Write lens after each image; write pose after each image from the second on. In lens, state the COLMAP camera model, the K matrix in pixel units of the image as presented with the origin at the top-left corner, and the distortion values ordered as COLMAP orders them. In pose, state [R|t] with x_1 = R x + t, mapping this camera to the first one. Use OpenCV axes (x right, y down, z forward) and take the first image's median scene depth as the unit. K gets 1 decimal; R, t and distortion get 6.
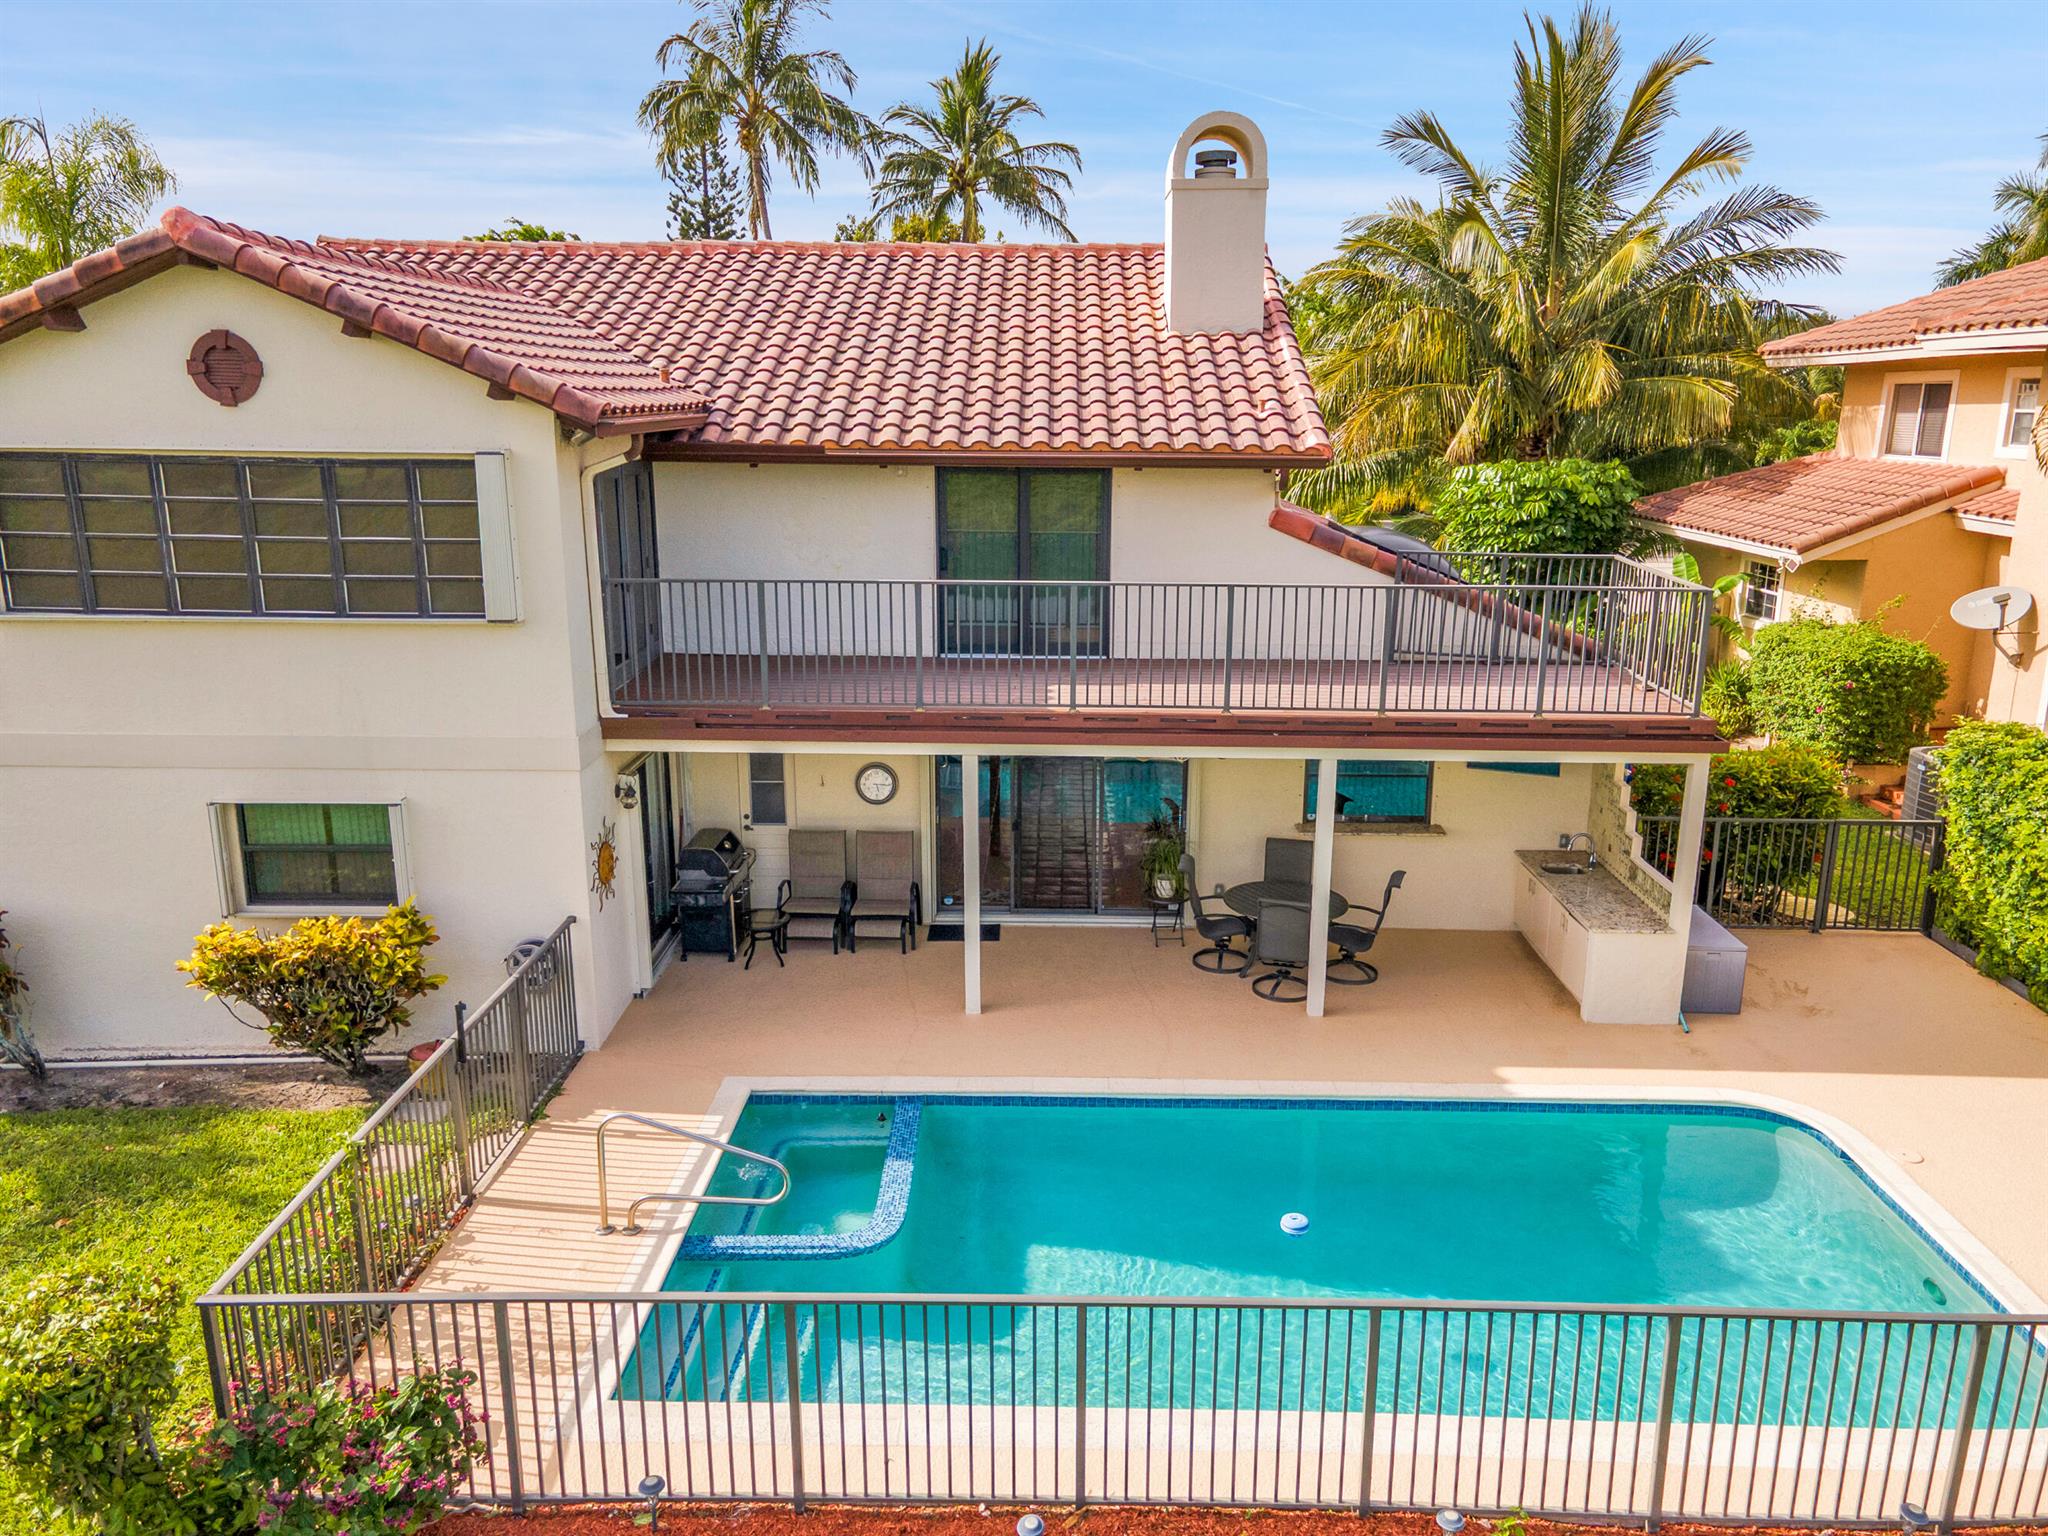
lens RADIAL K [[1487.6, 0, 1024.0], [0, 1487.6, 768.0], [0, 0, 1]] dist [0.005819, 0.064133]
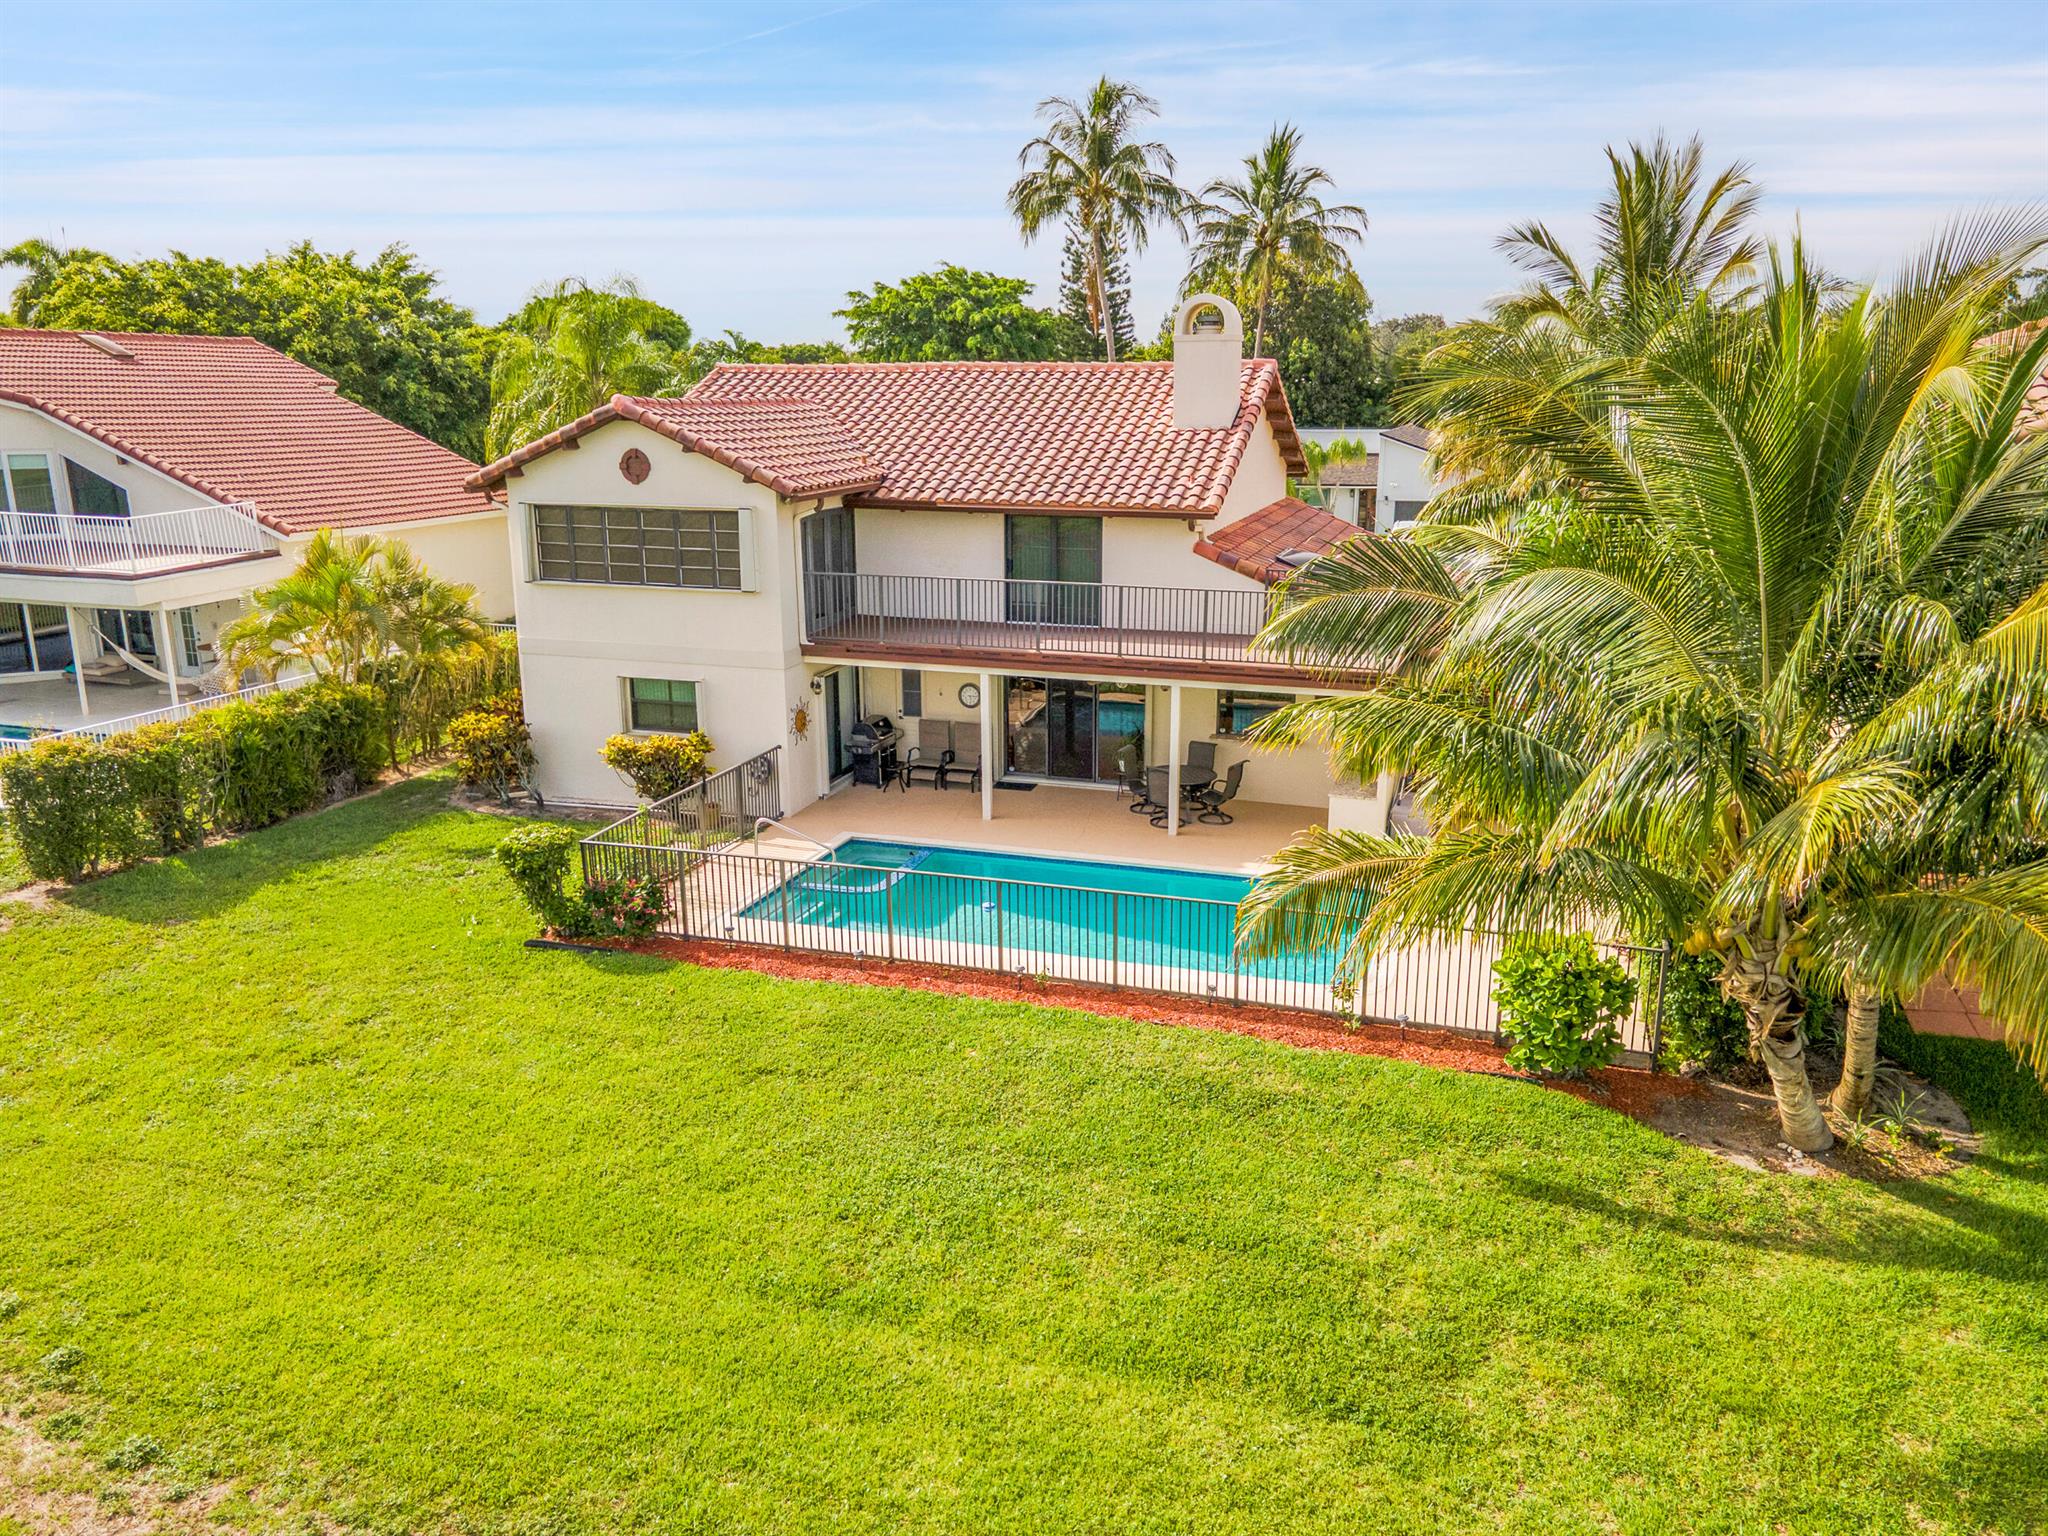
lens RADIAL K [[1486.2, 0, 1024.0], [0, 1486.2, 768.0], [0, 0, 1]] dist [0.052692, -0.001060]
pose [[0.956873, 0.067605, -0.282530, 0.496714], [-0.066295, 0.997699, 0.014205, 0.072051], [0.282840, 0.005138, 0.959153, -0.692317]]
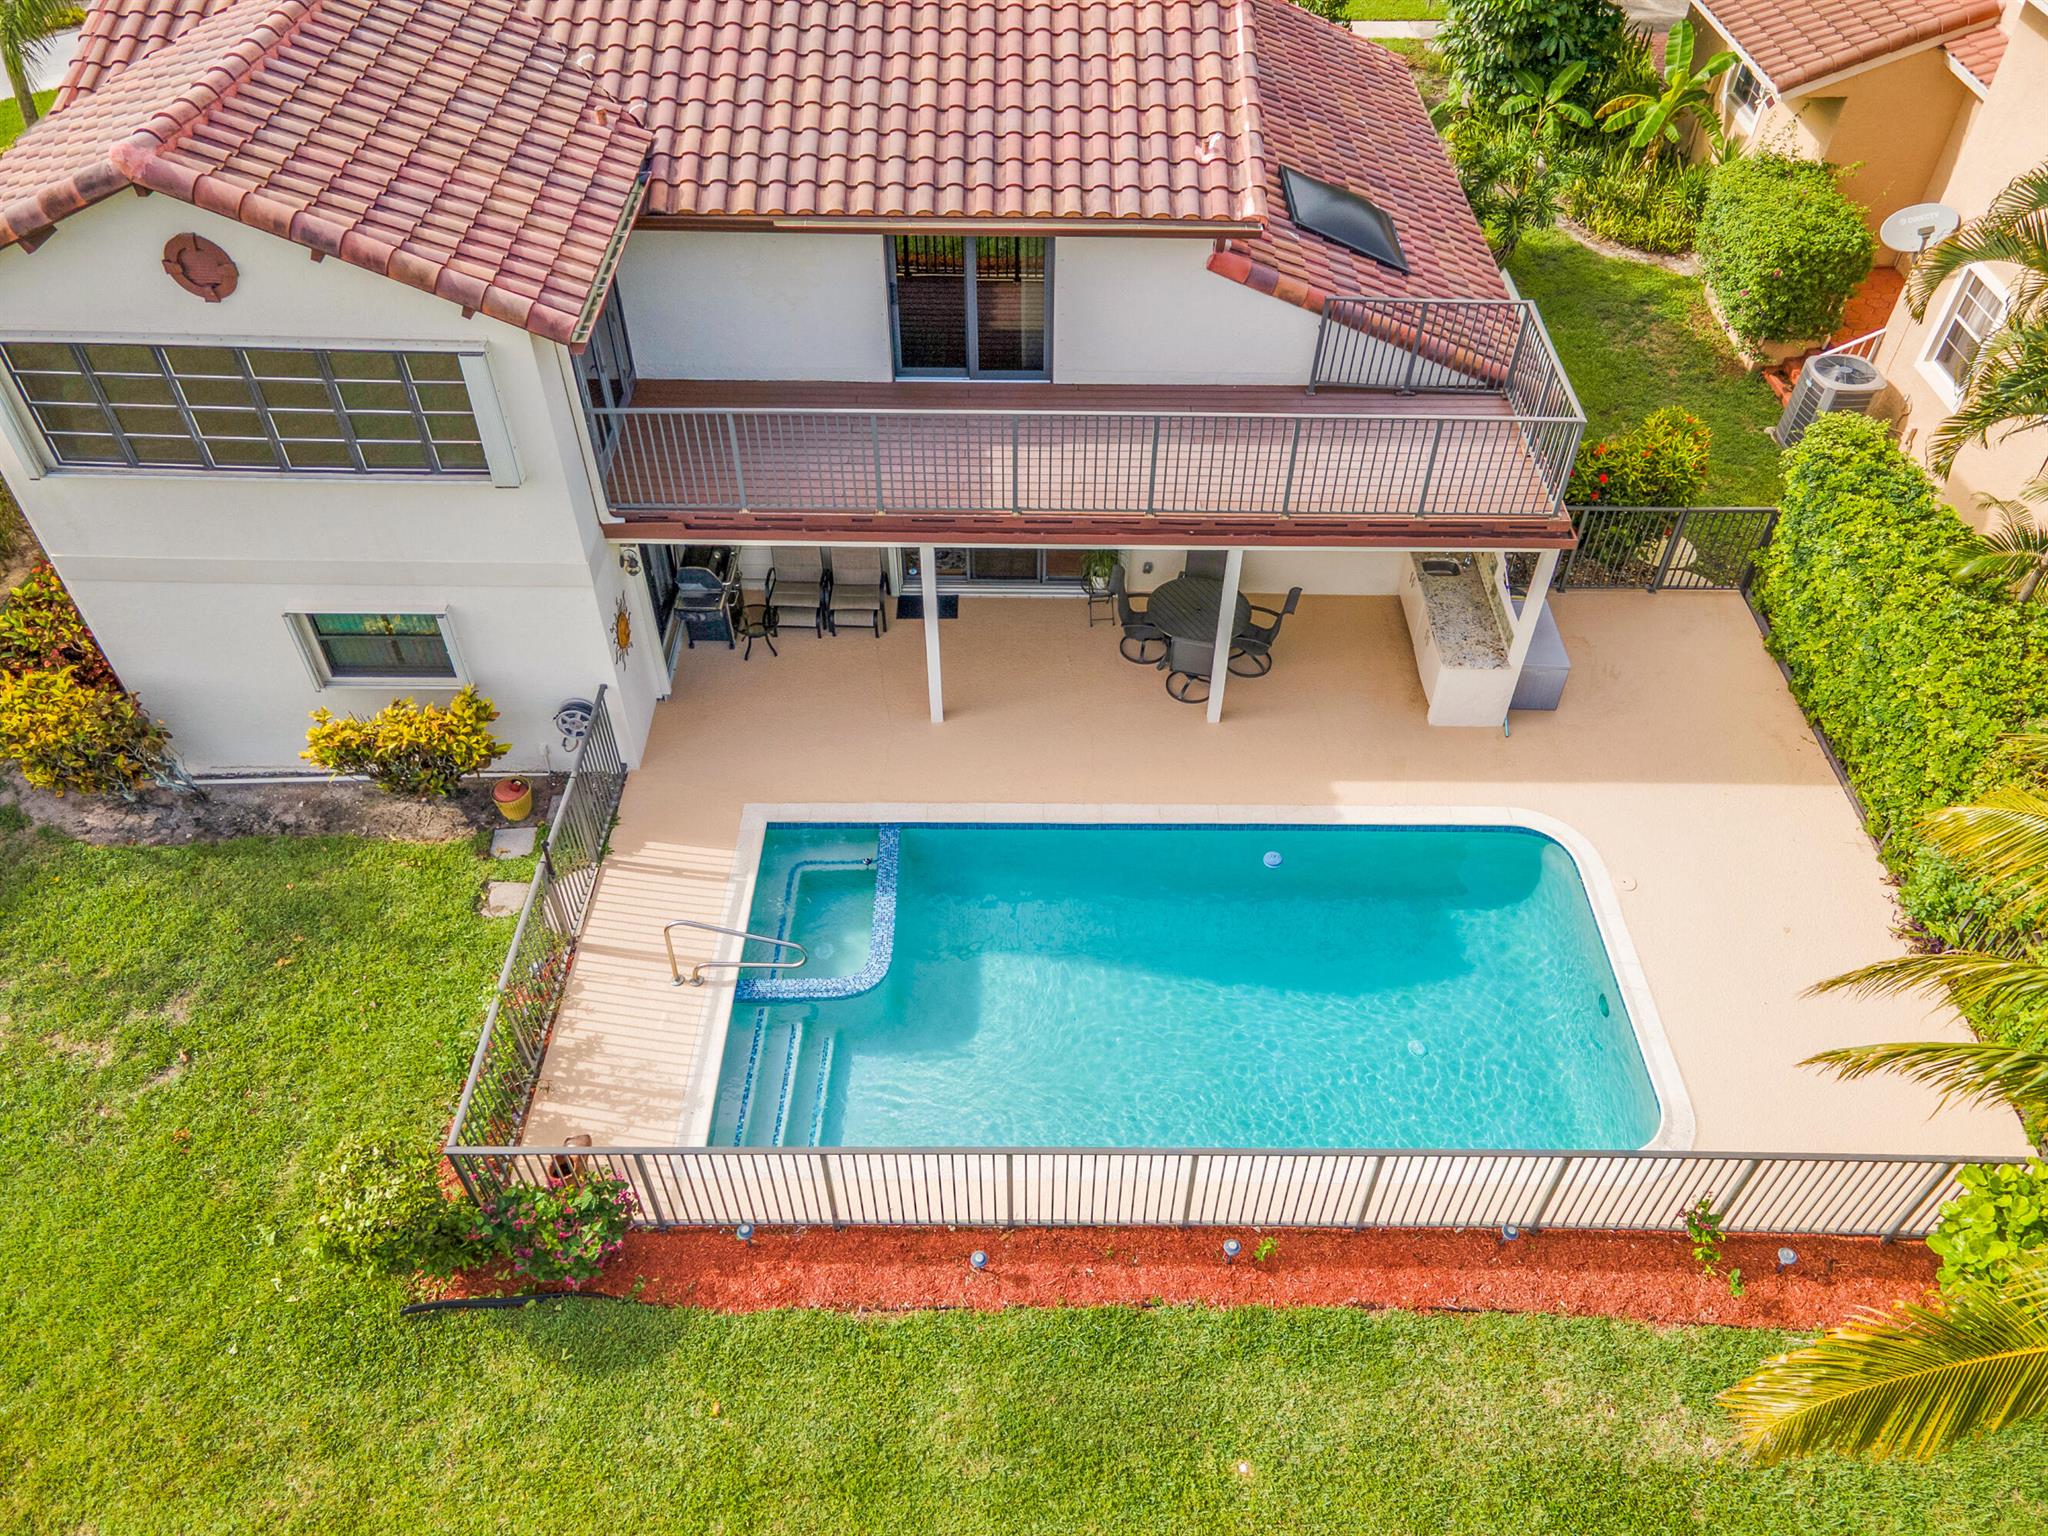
lens RADIAL K [[1474.9, 0, 1024.0], [0, 1474.9, 768.0], [0, 0, 1]] dist [-0.005634, 0.084039]
pose [[0.999842, -0.012041, 0.013090, 0.020539], [0.003770, 0.862724, 0.505661, -0.404128], [-0.017382, -0.505531, 0.862633, -0.069194]]
